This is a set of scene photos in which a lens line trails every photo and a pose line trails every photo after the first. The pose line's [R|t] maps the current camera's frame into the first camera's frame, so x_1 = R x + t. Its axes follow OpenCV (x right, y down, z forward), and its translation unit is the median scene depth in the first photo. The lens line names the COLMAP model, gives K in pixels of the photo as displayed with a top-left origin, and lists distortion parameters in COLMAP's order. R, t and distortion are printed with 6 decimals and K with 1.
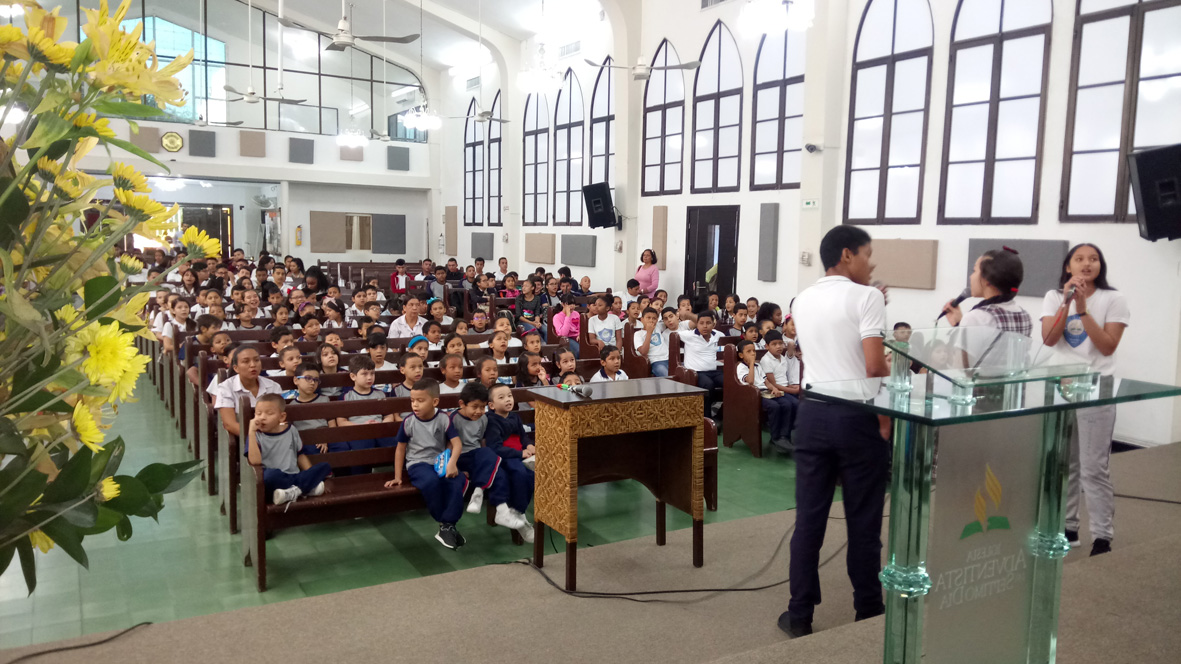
lens RADIAL K [[907.0, 0, 605.1], [0, 907.0, 333.8], [0, 0, 1]] dist [0.109316, -0.199215]
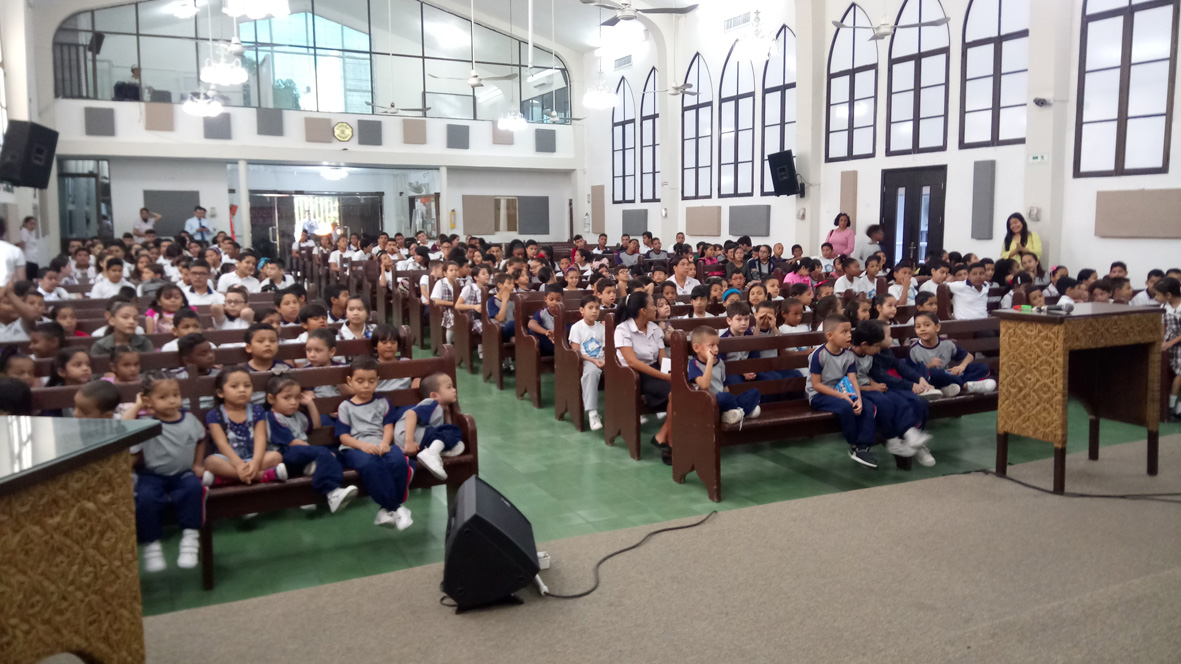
lens RADIAL K [[914.5, 0, 590.5], [0, 914.5, 332.0], [0, 0, 1]] dist [0.115452, -0.200350]
pose [[0.996378, -0.021948, -0.082159, -0.146685], [0.022899, 0.999681, 0.010646, 0.019979], [0.081899, -0.012489, 0.996562, -0.040659]]
